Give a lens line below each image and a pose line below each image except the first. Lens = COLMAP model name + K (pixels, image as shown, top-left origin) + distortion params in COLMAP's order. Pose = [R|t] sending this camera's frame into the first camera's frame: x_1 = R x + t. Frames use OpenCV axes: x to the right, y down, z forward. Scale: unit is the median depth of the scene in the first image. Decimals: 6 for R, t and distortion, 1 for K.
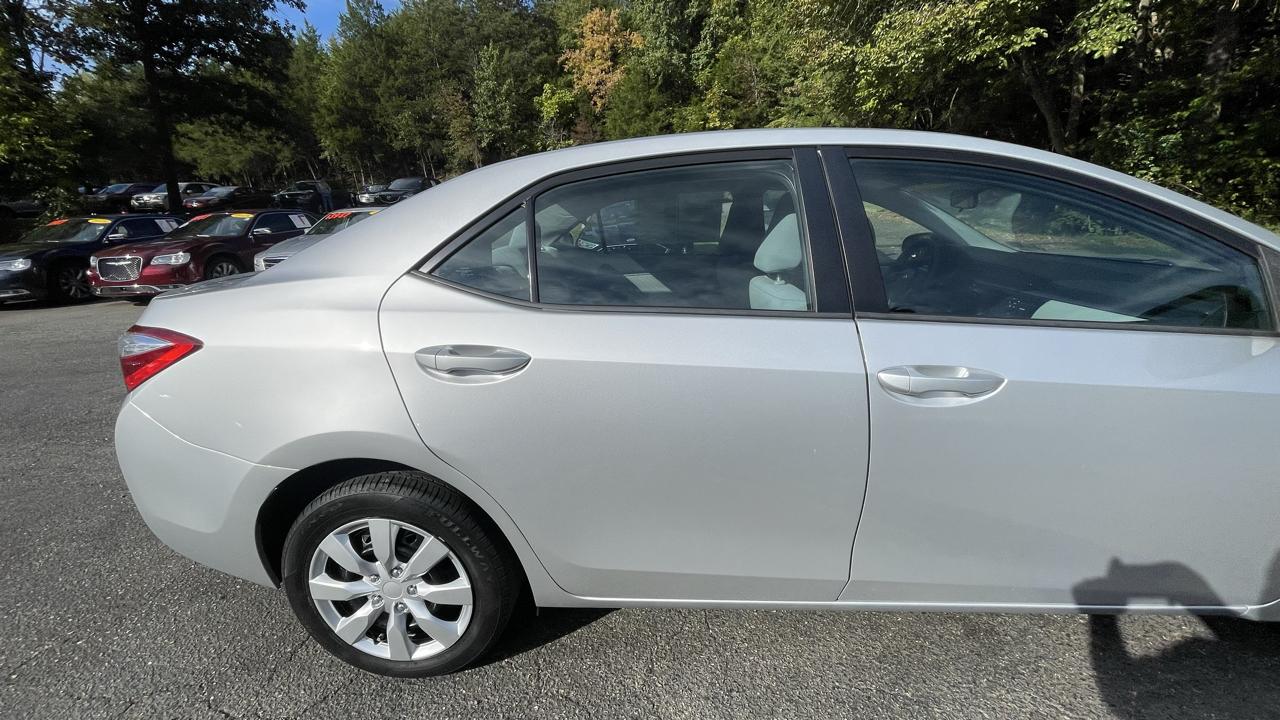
lens RADIAL K [[514.8, 0, 640.0], [0, 514.8, 360.0], [0, 0, 1]] dist [-0.004133, 0.000647]
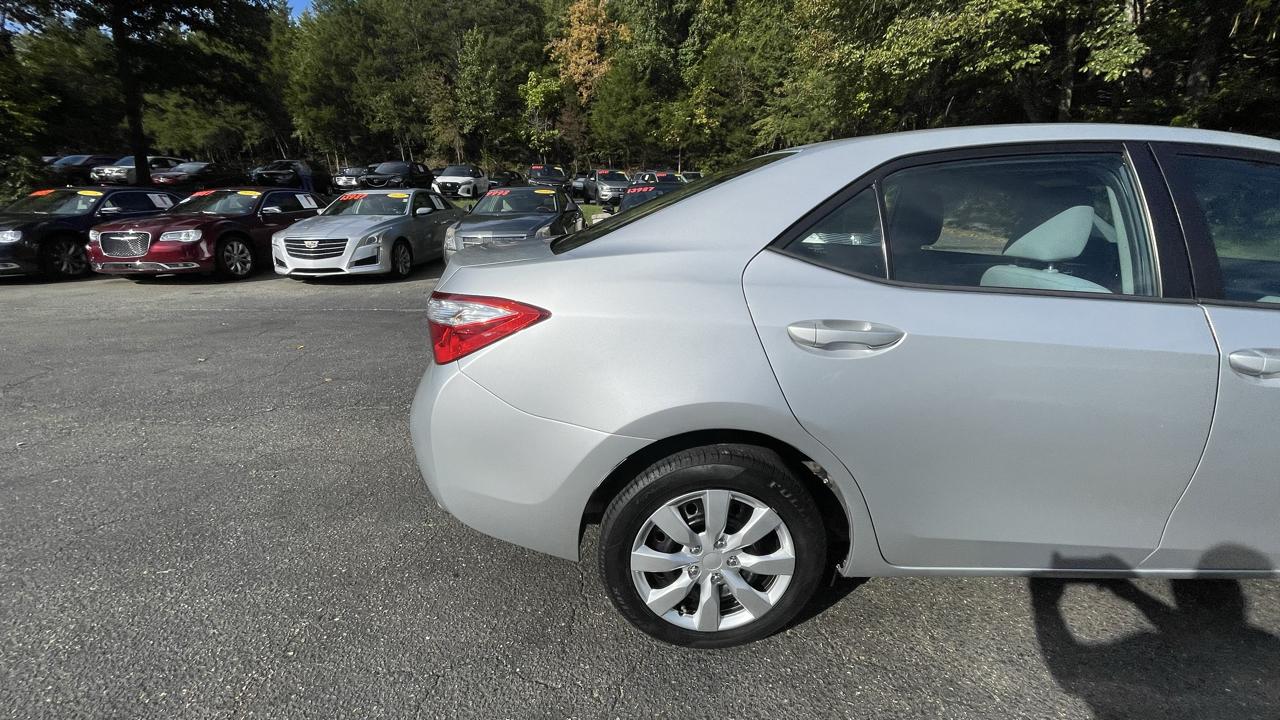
lens RADIAL K [[515.2, 0, 639.7], [0, 515.2, 358.3], [0, 0, 1]] dist [-0.000974, -0.000339]
pose [[0.998058, 0.019182, 0.059268, -0.025563], [-0.019558, 0.999792, 0.005757, 0.001595], [-0.059145, -0.006905, 0.998226, -0.000201]]
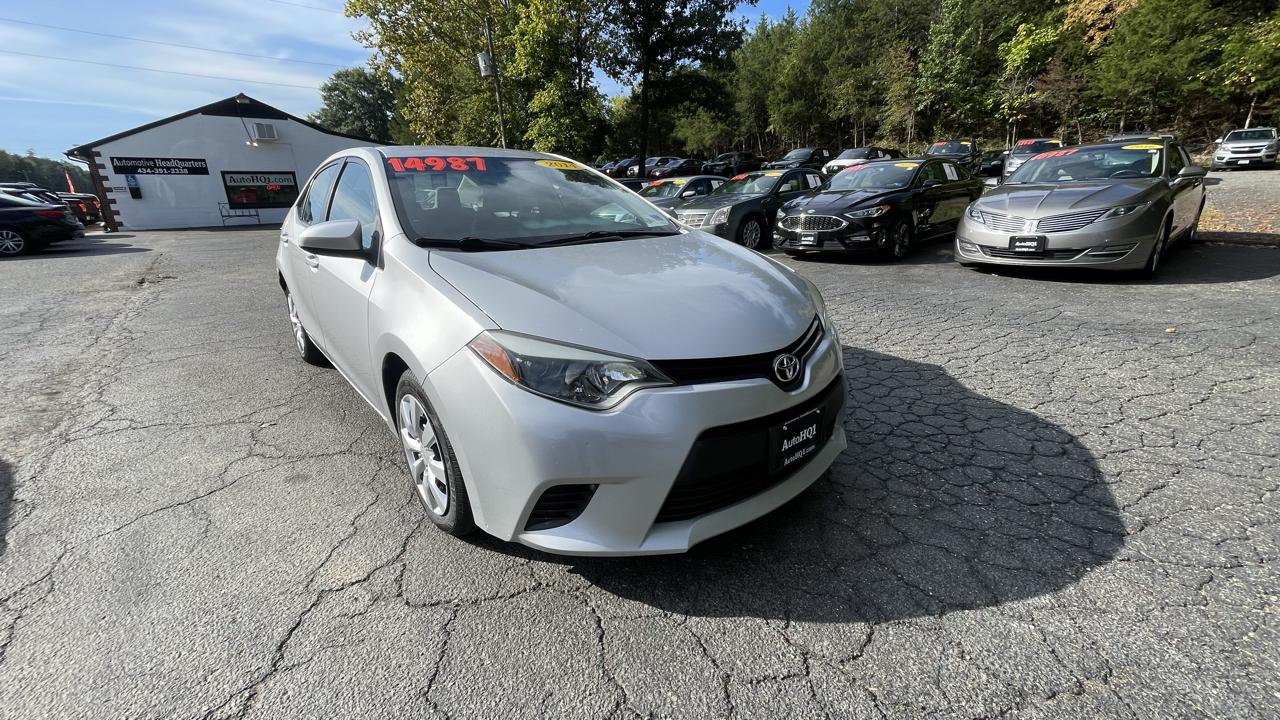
lens RADIAL K [[515.2, 0, 639.7], [0, 515.2, 358.3], [0, 0, 1]] dist [-0.000974, -0.000339]
pose [[0.680993, 0.248427, -0.688863, 0.109787], [-0.211877, 0.967305, 0.139386, -0.006131], [0.700968, 0.051034, 0.711364, 0.013943]]
